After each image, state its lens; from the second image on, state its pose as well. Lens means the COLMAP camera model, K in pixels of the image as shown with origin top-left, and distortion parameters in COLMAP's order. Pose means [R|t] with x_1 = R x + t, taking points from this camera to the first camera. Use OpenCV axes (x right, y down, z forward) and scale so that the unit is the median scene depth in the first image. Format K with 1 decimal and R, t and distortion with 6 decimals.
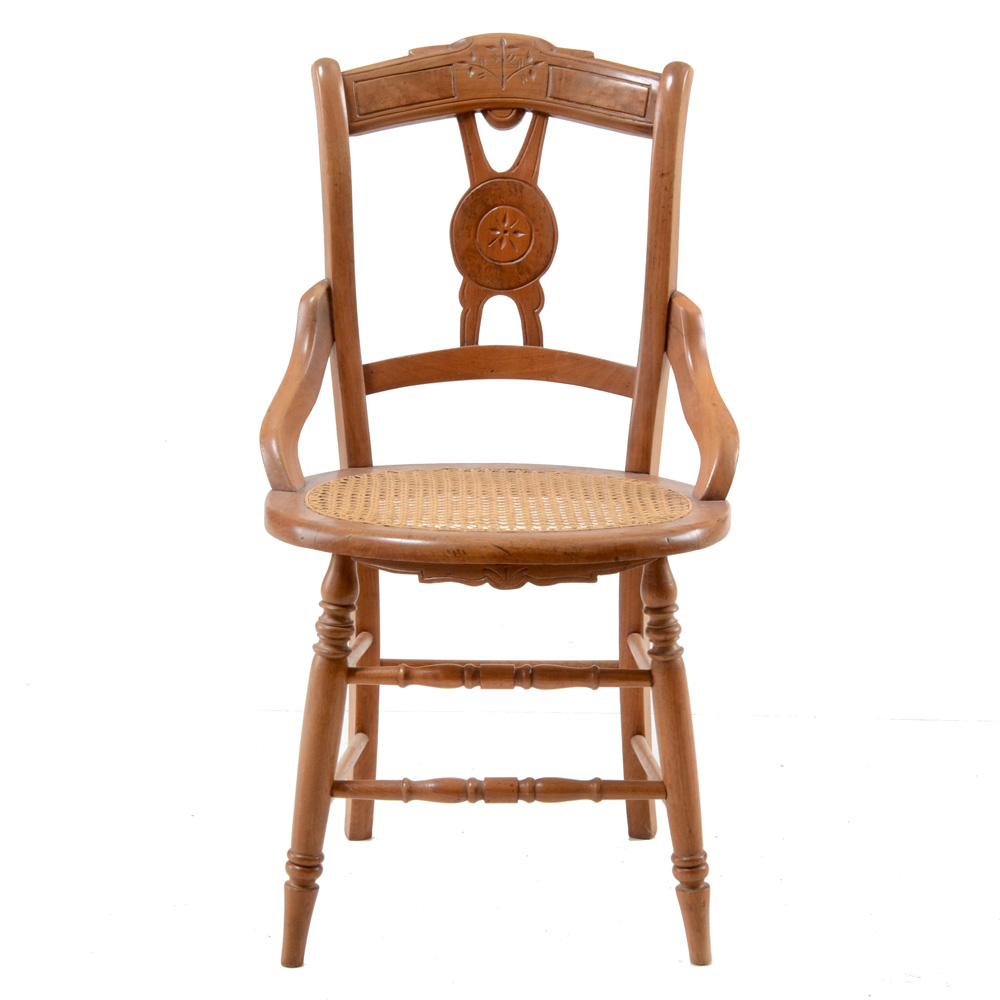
lens RADIAL K [[3054.8, 0, 500.0], [0, 3054.8, 500.0], [0, 0, 1]] dist [0.344060, -0.398192]
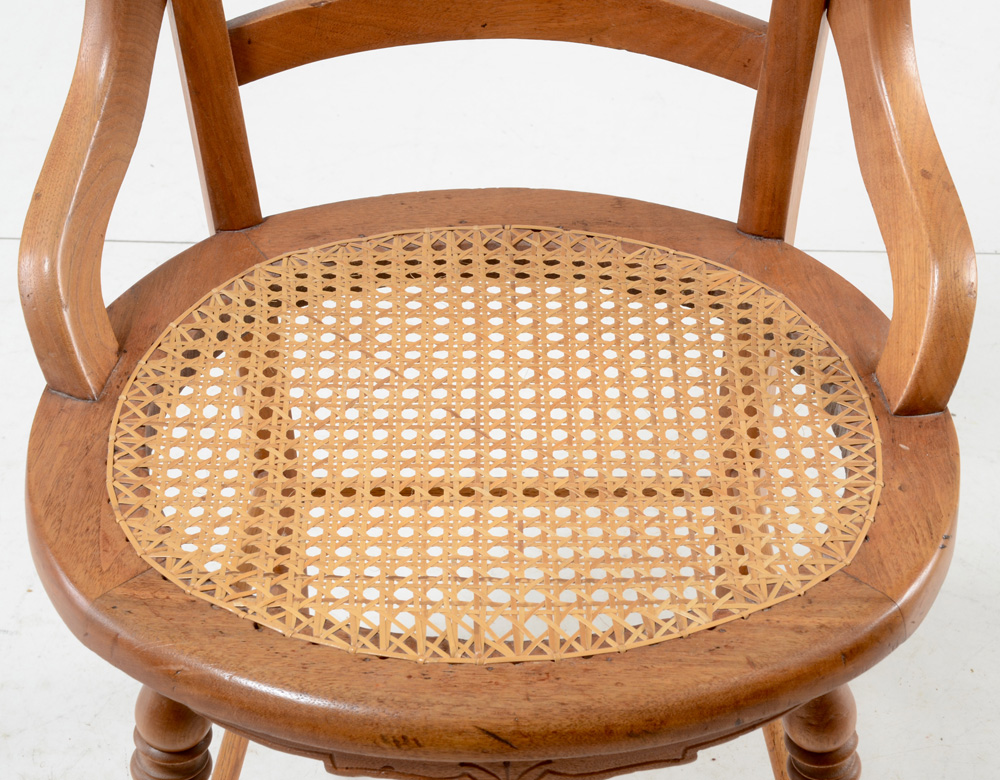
lens RADIAL K [[2417.8, 0, 520.8], [0, 2417.8, 389.4], [0, 0, 1]] dist [0.278176, 0.106431]
pose [[0.999922, -0.007250, -0.010202, 0.007490], [0.011189, 0.883097, 0.469058, -0.183451], [0.005609, -0.469135, 0.883109, 0.614903]]
